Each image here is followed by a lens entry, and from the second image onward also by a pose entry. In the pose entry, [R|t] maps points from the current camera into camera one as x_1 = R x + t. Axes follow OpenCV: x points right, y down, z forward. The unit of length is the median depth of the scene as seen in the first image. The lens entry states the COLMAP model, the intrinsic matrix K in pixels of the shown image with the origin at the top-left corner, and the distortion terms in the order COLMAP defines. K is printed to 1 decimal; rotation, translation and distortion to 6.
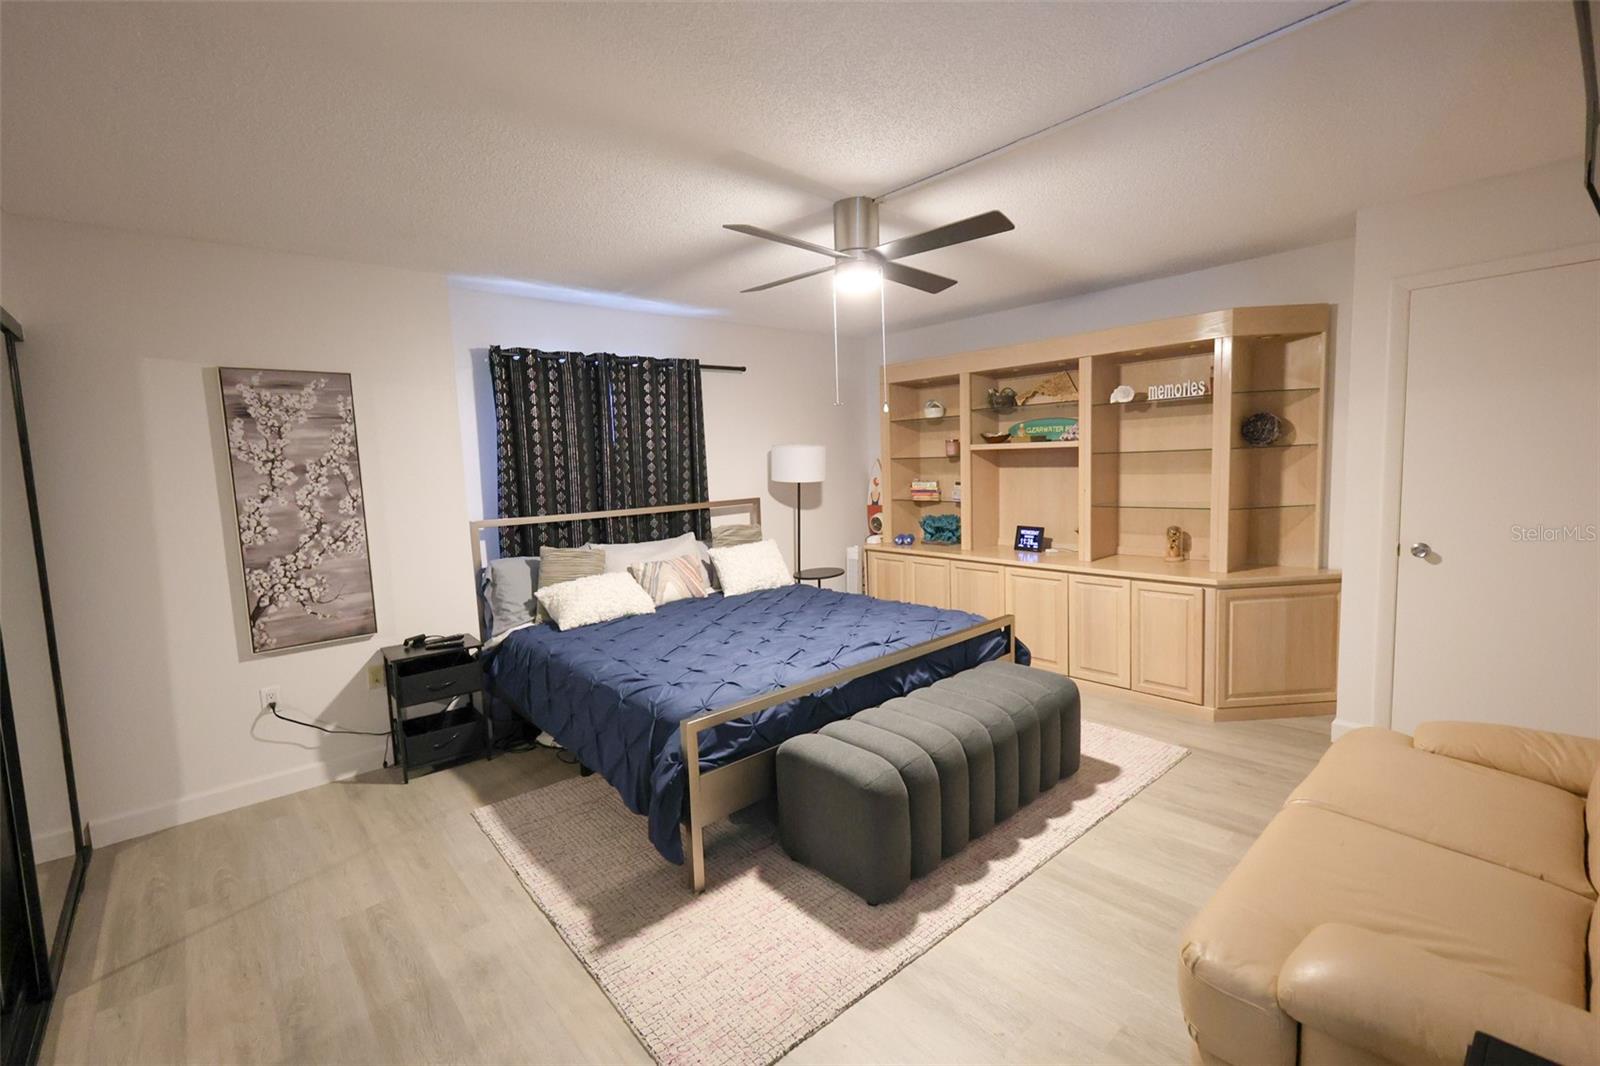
lens RADIAL K [[691.1, 0, 801.0], [0, 691.1, 533.1], [0, 0, 1]] dist [0.000193, 0.000891]
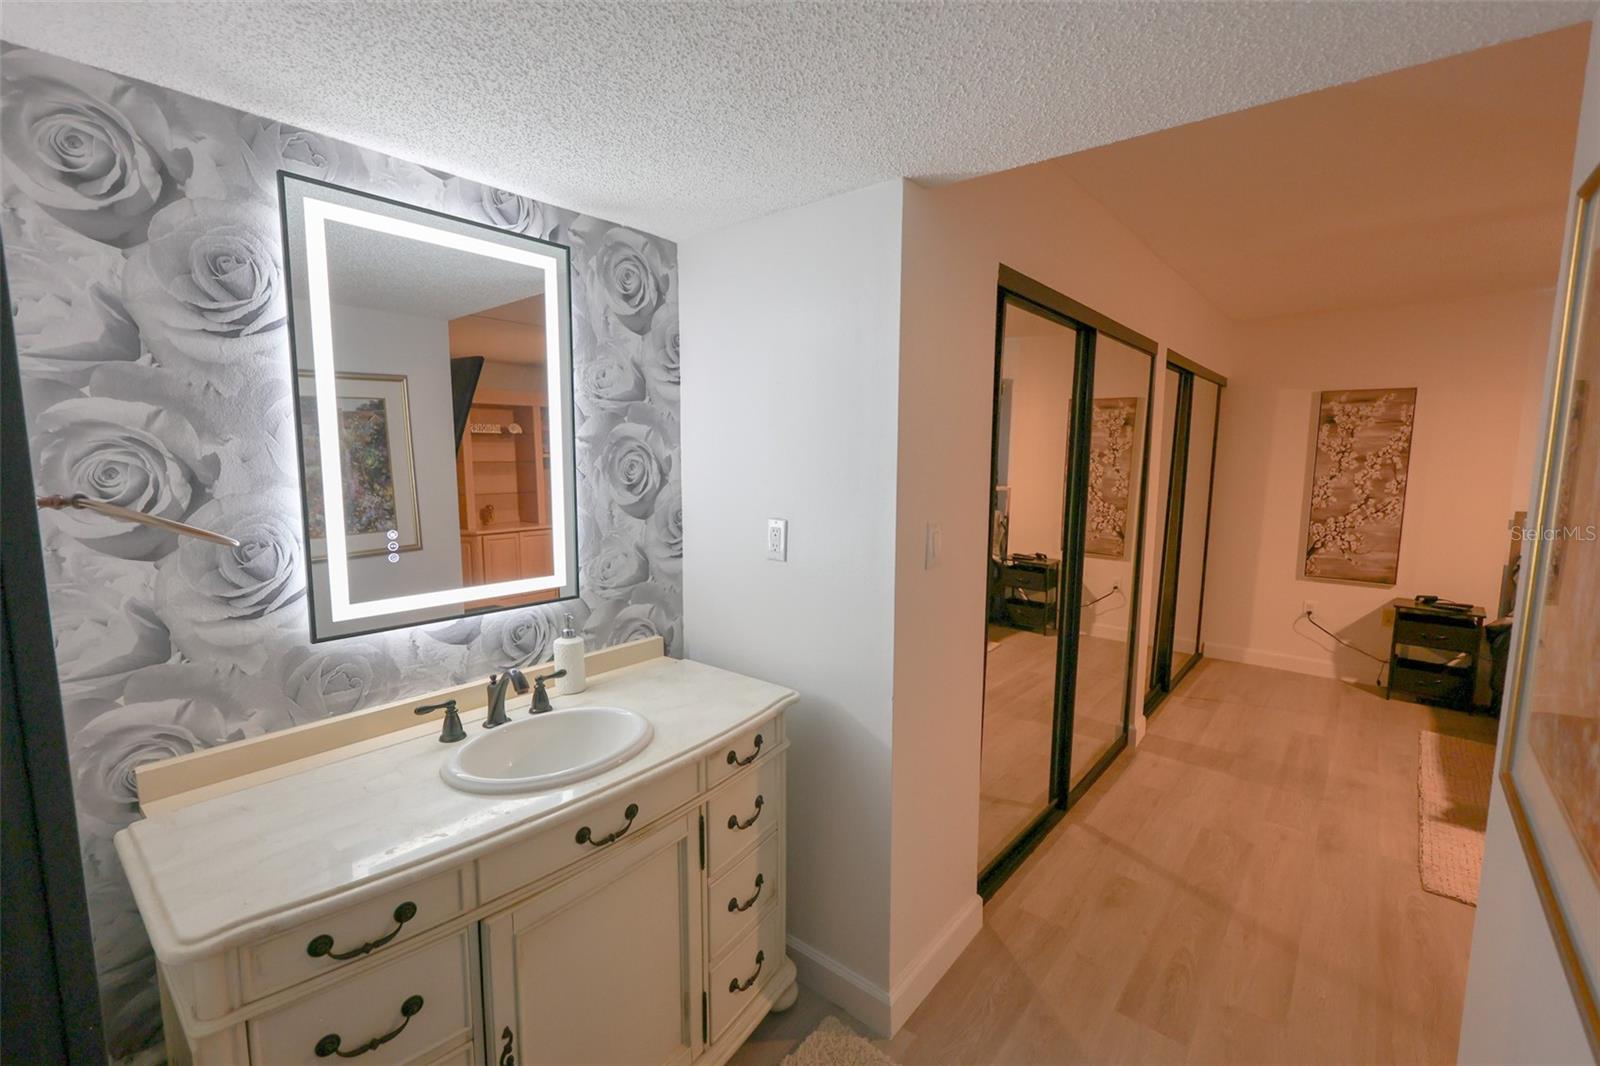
lens RADIAL K [[691.1, 0, 801.6], [0, 691.1, 532.4], [0, 0, 1]] dist [0.000193, 0.000891]
pose [[0.147282, 0.154508, -0.976952, 0.513719], [-0.113824, 0.983809, 0.138432, -0.007917], [0.982523, 0.090812, 0.162484, -0.348930]]
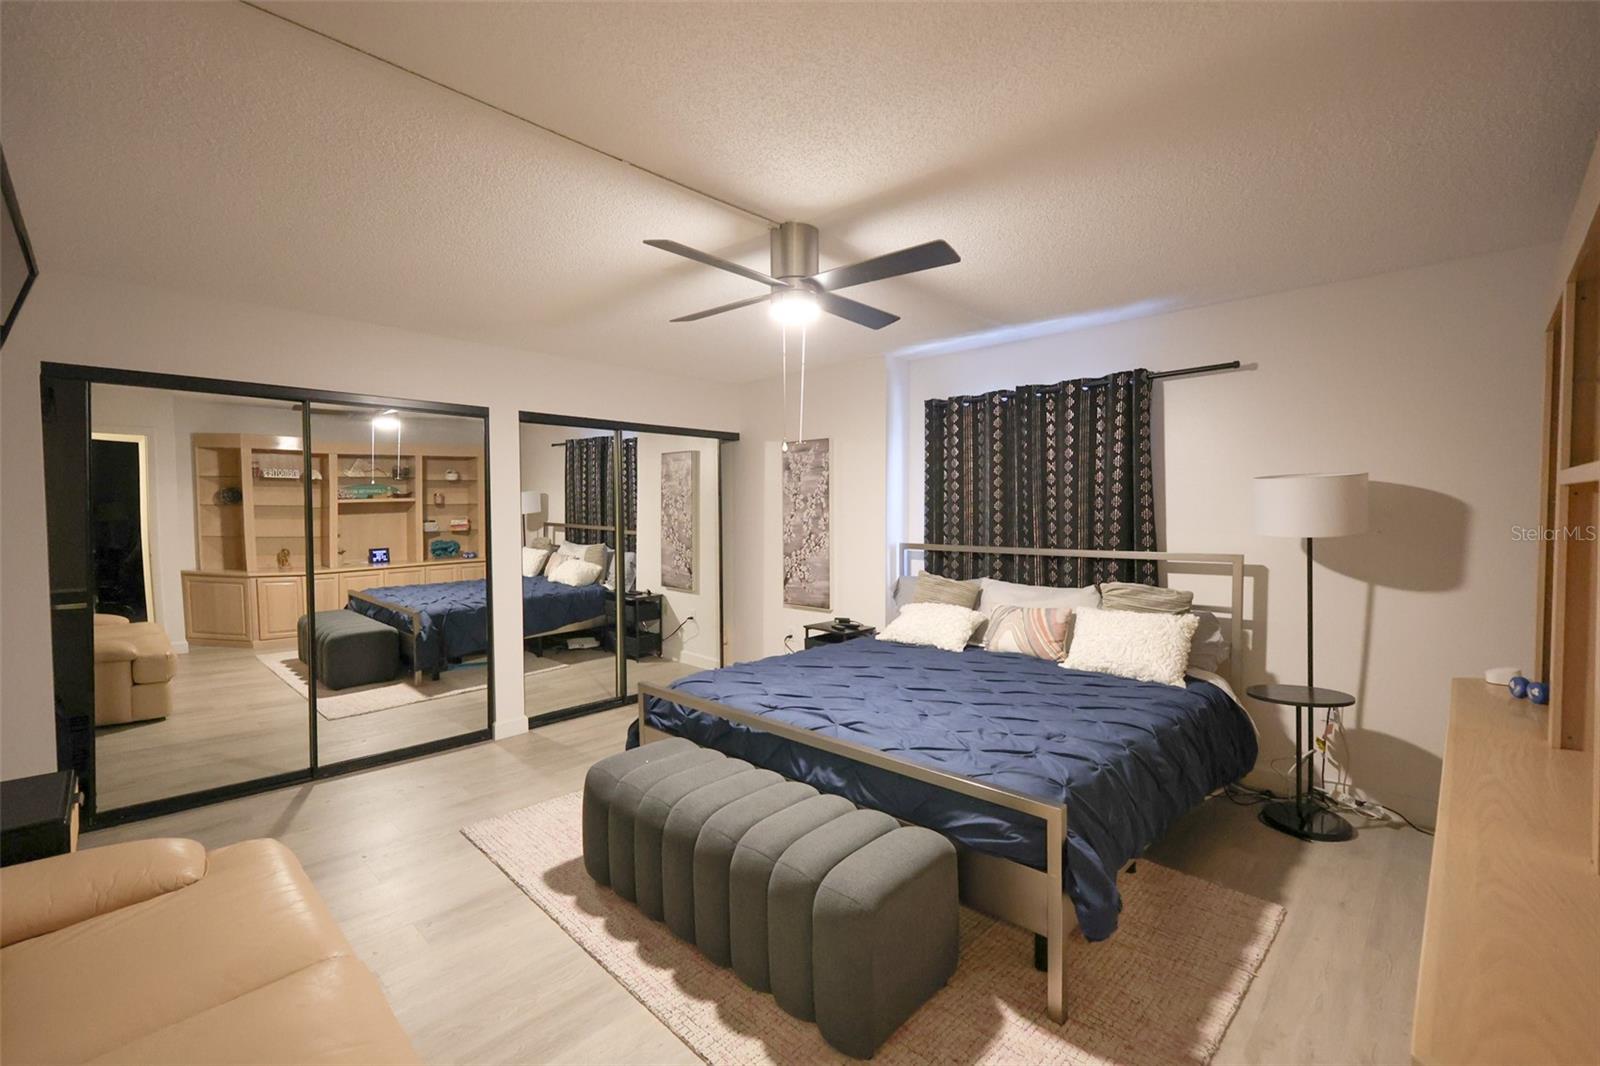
lens RADIAL K [[691.1, 0, 795.8], [0, 691.1, 524.6], [0, 0, 1]] dist [0.000193, 0.000891]
pose [[0.073198, 0.059228, -0.995557, 0.899148], [-0.100042, 0.993636, 0.051758, -0.113181], [0.992287, 0.095809, 0.078657, 0.831514]]
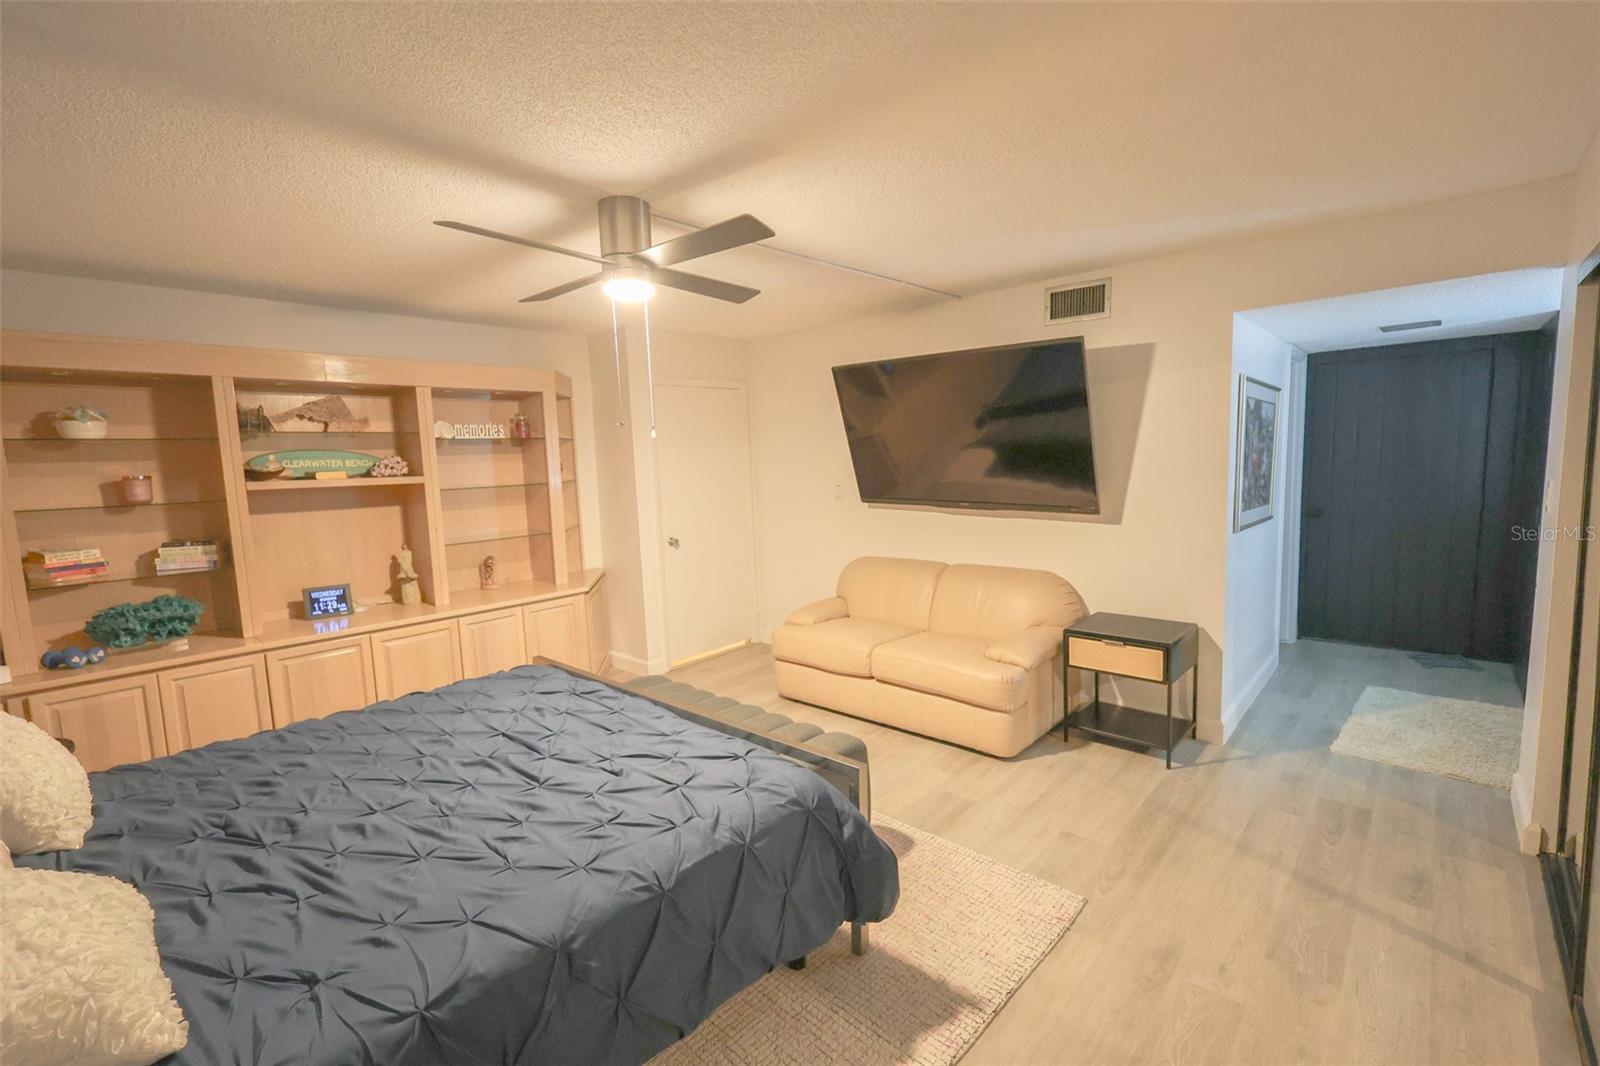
lens RADIAL K [[691.1, 0, 805.3], [0, 691.1, 536.4], [0, 0, 1]] dist [0.000193, 0.000891]
pose [[-0.098721, -0.072642, 0.992460, -0.739406], [0.144179, 0.985764, 0.086493, -0.081726], [-0.984615, 0.151631, -0.086842, 0.783167]]
